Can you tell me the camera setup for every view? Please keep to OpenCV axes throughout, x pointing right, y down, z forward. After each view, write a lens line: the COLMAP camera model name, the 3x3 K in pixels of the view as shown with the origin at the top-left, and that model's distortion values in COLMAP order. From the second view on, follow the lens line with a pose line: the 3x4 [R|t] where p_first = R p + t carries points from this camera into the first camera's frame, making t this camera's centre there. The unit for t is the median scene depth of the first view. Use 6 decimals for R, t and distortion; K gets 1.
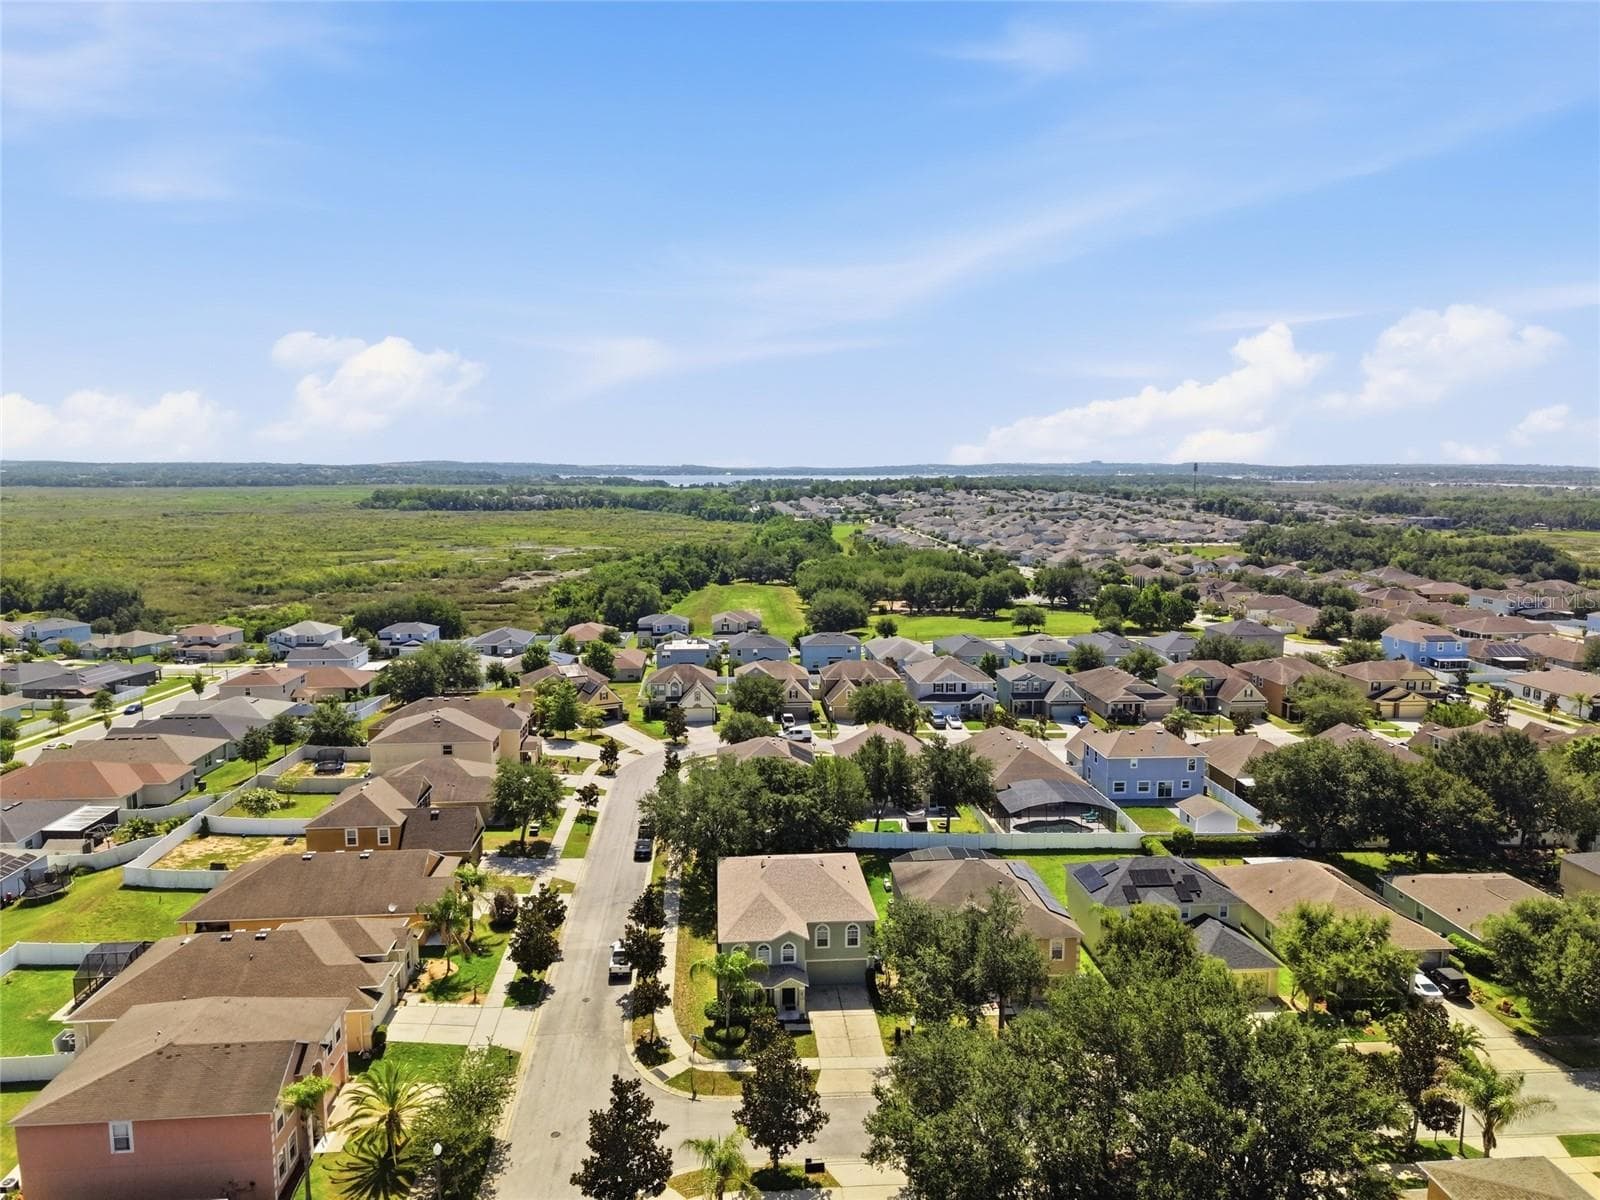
lens RADIAL K [[1090.8, 0, 800.0], [0, 1090.8, 600.0], [0, 0, 1]] dist [0.005291, 0.002086]
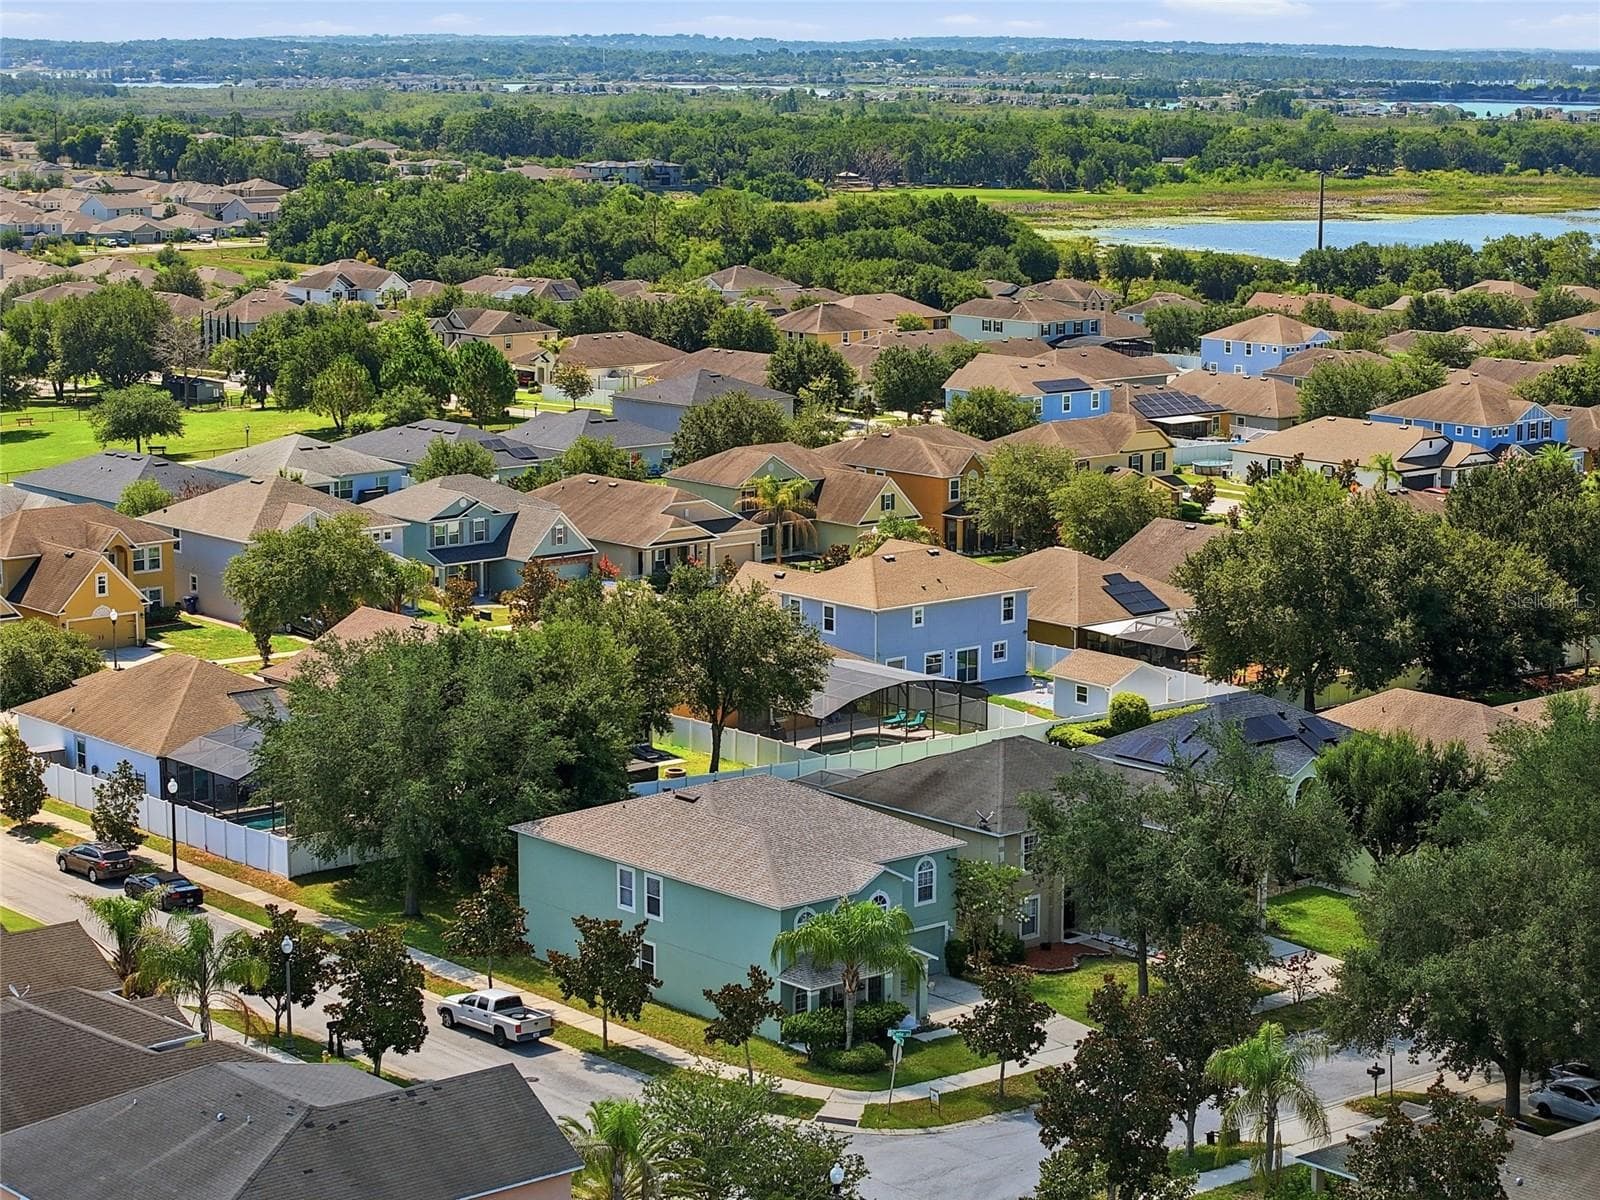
lens RADIAL K [[3295.6, 0, 800.0], [0, 3295.6, 600.0], [0, 0, 1]] dist [-0.030106, 0.029174]
pose [[0.818338, -0.098591, 0.566218, -0.829165], [0.072268, 0.995009, 0.068807, 0.056383], [-0.570176, -0.015388, 0.821379, -0.247098]]
